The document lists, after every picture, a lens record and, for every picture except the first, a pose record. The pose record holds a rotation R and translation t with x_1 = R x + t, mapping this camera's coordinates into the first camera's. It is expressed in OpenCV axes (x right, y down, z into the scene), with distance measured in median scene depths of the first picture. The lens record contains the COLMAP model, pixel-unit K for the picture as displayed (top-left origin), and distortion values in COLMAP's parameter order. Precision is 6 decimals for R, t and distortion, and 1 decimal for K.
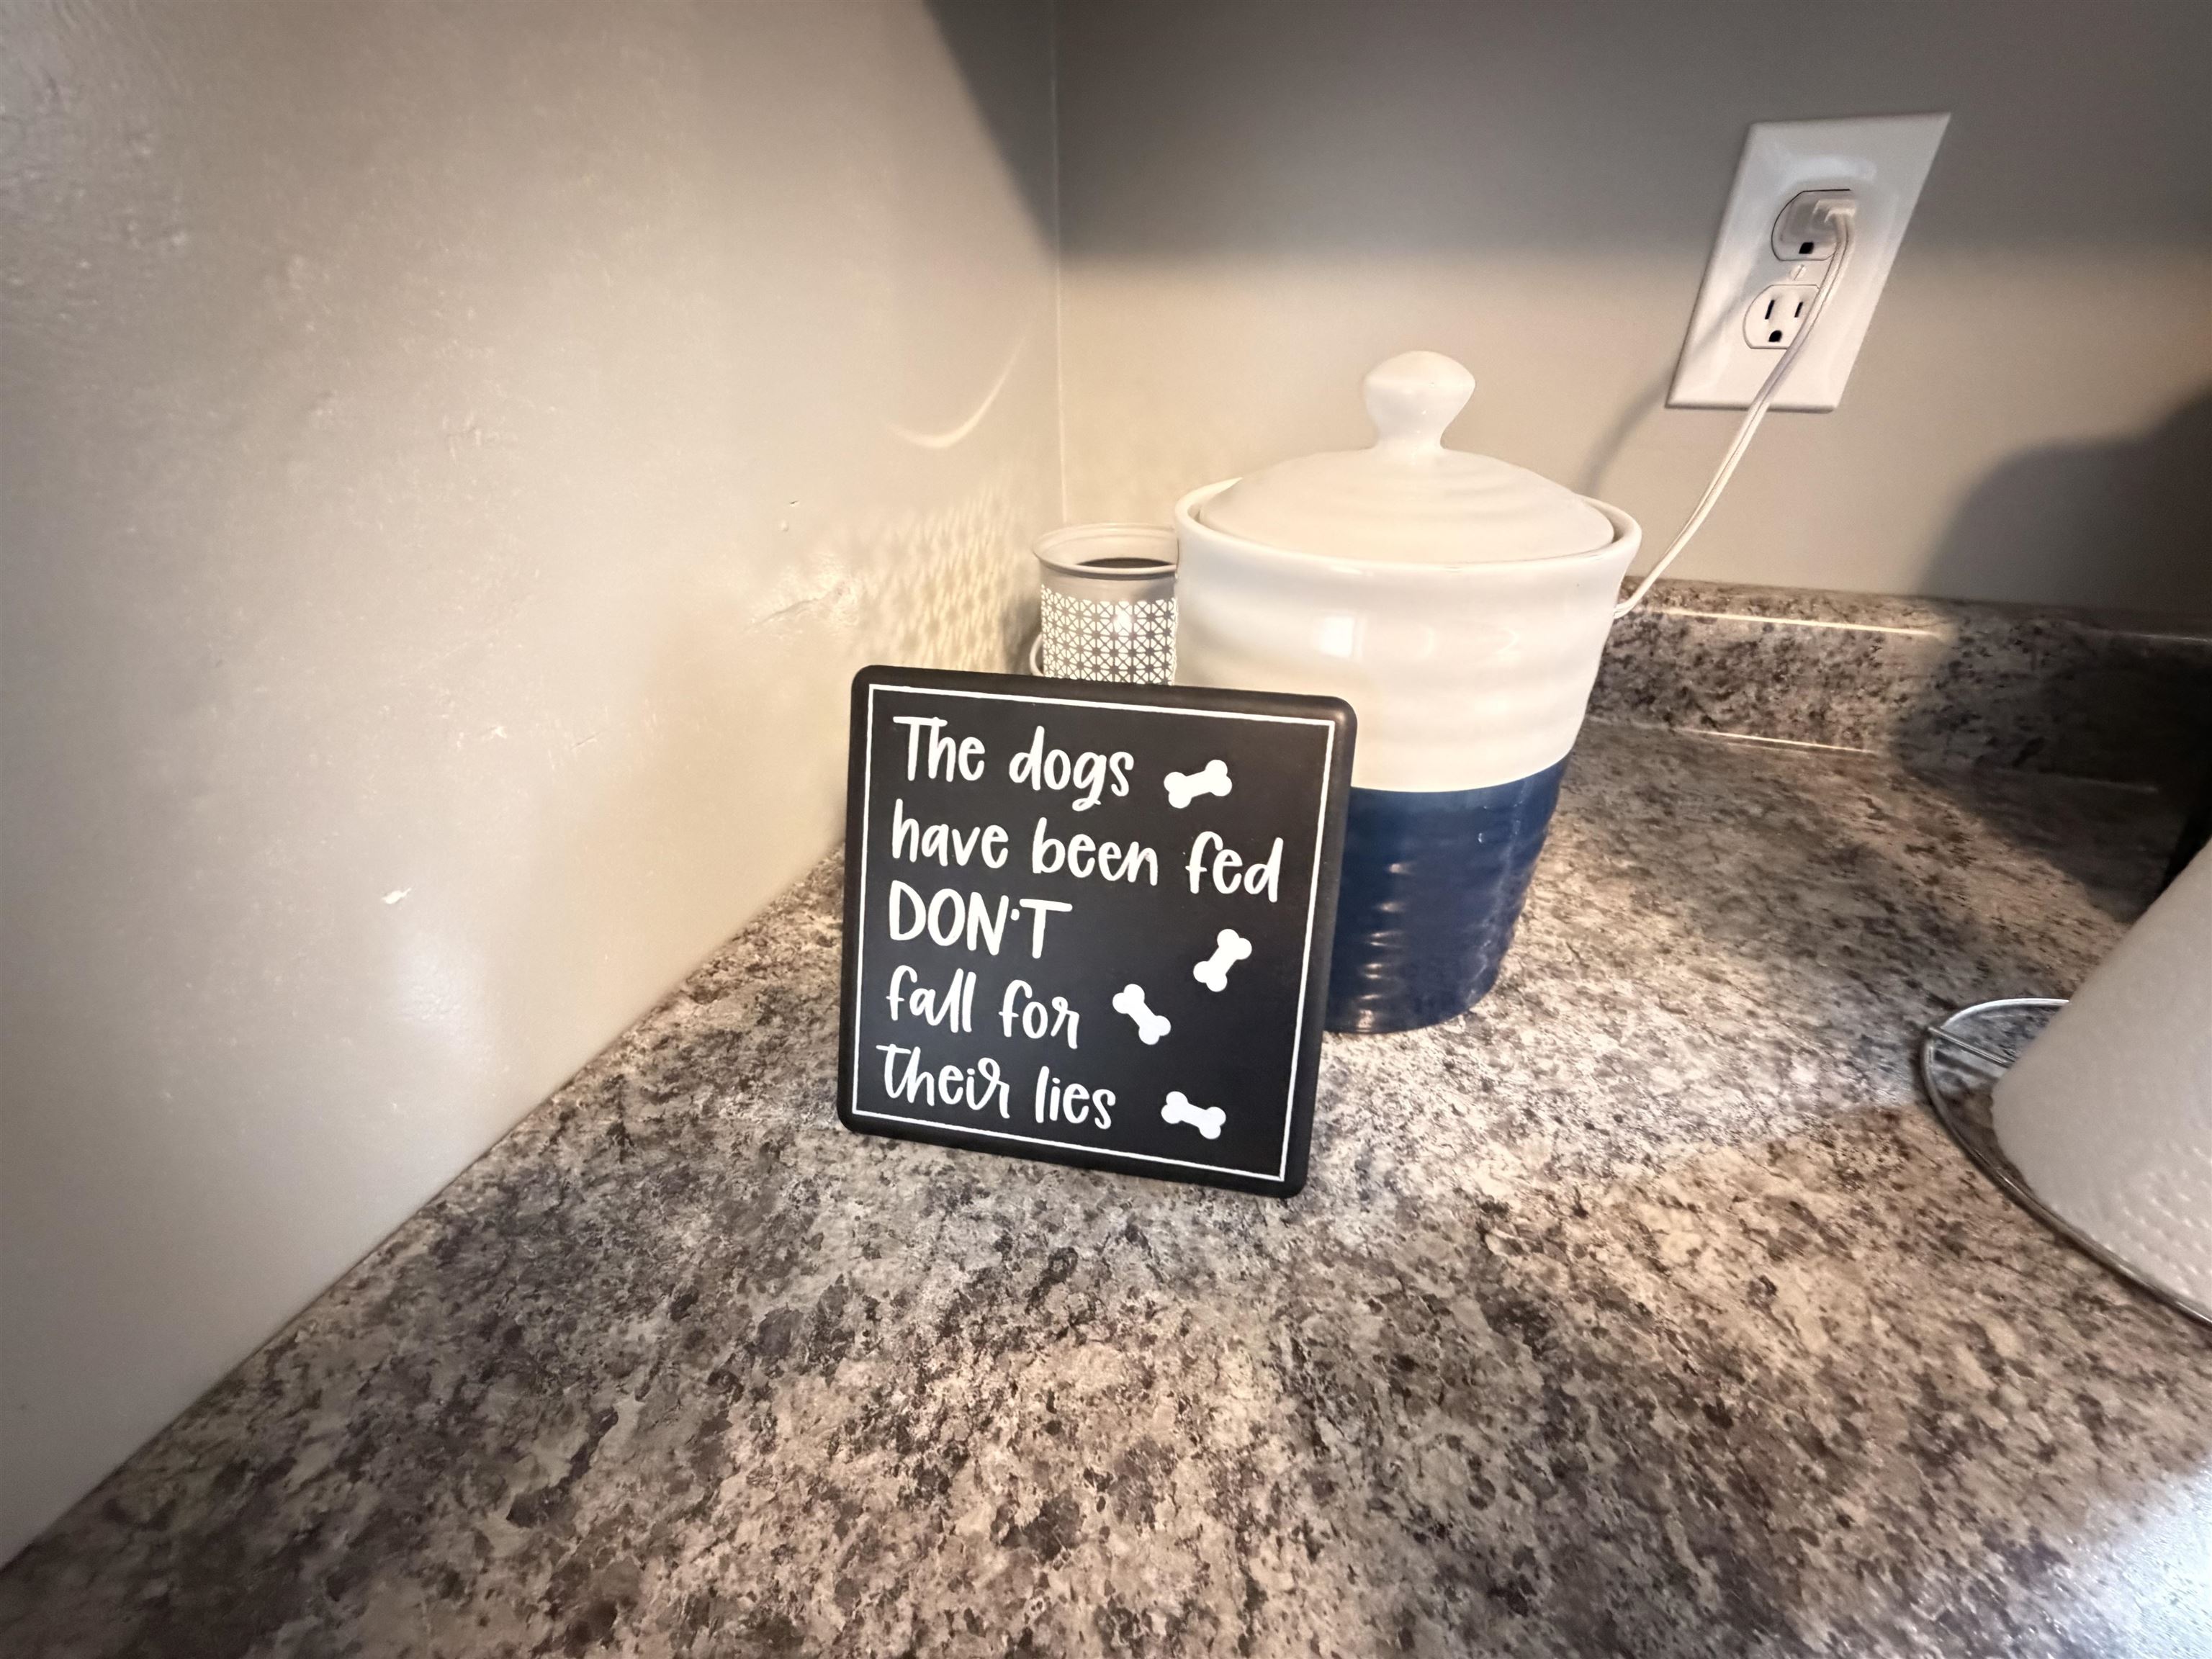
lens RADIAL K [[880.2, 0, 1108.5], [0, 880.2, 827.1], [0, 0, 1]] dist [0.000718, -0.000241]
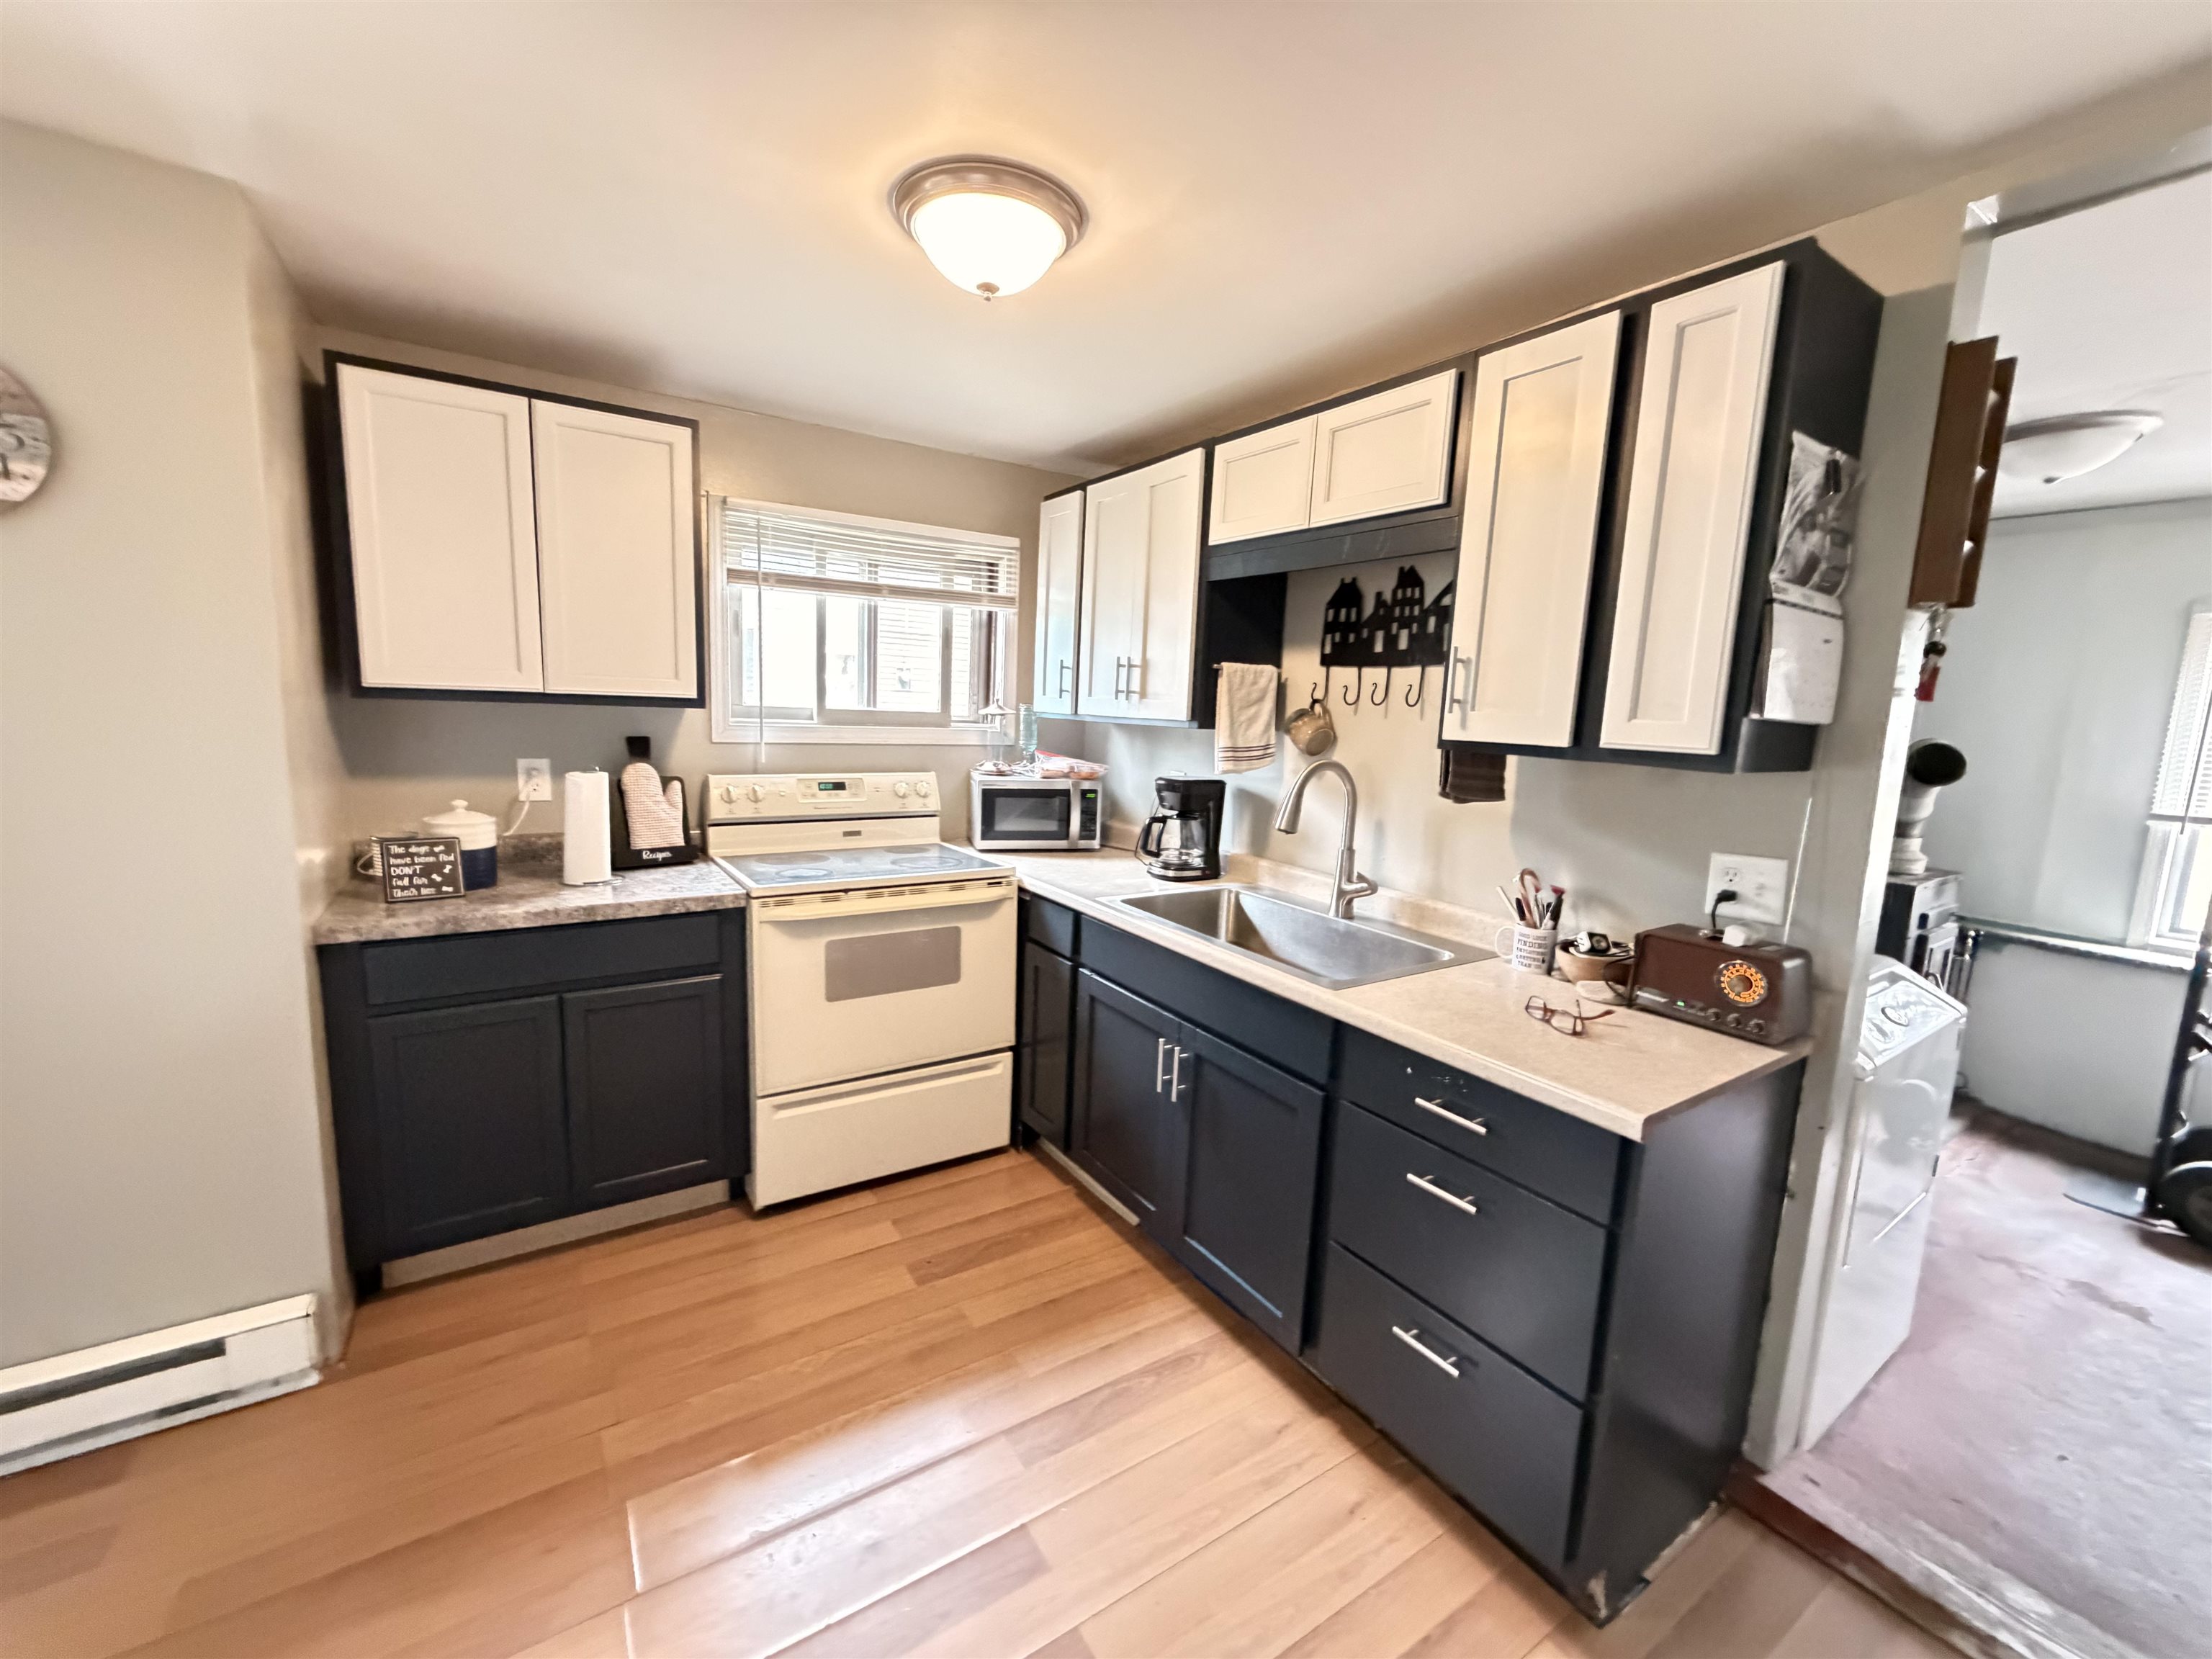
lens RADIAL K [[880.2, 0, 1096.5], [0, 880.2, 831.3], [0, 0, 1]] dist [0.000718, -0.000241]
pose [[0.600093, -0.082346, 0.795680, -2.624649], [0.380552, 0.904306, -0.193420, 3.571537], [-0.703611, 0.418868, 0.574005, -7.762175]]
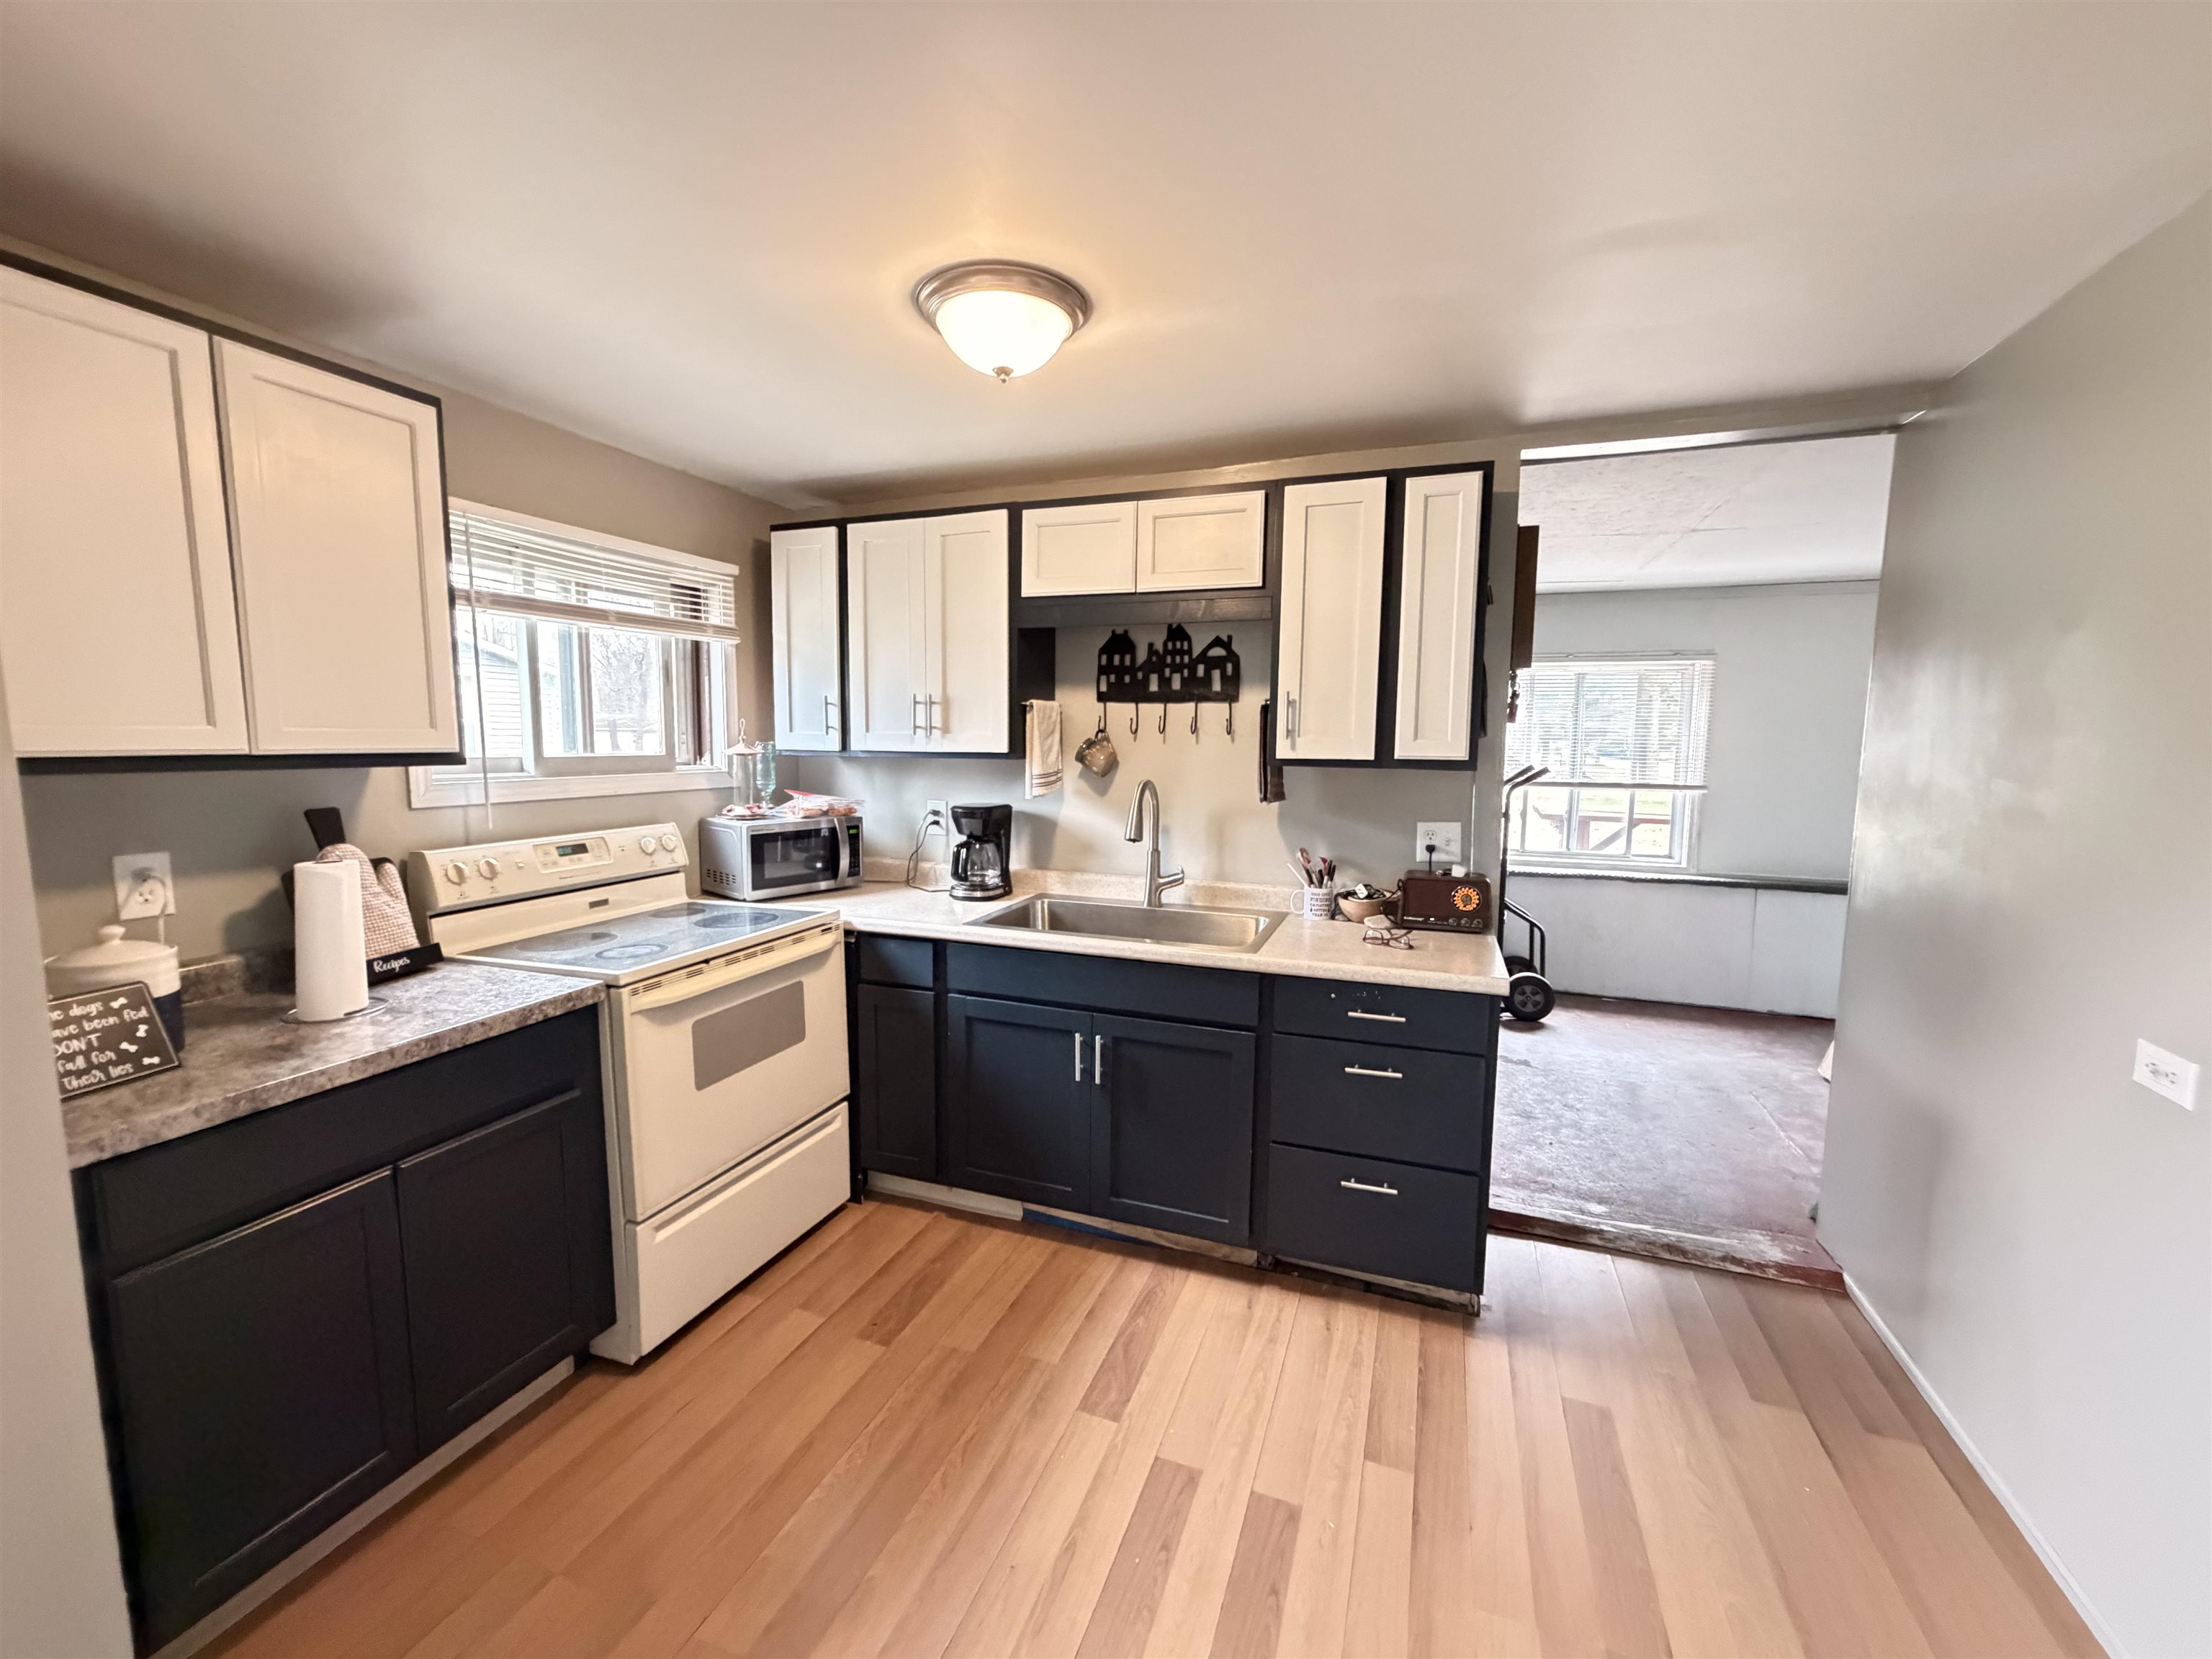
lens RADIAL K [[880.2, 0, 1100.4], [0, 880.2, 831.9], [0, 0, 1]] dist [0.000718, -0.000241]
pose [[0.009622, -0.098385, 0.995102, -4.809734], [0.518889, 0.851170, 0.079137, 1.652648], [-0.854787, 0.515587, 0.059240, -4.698786]]
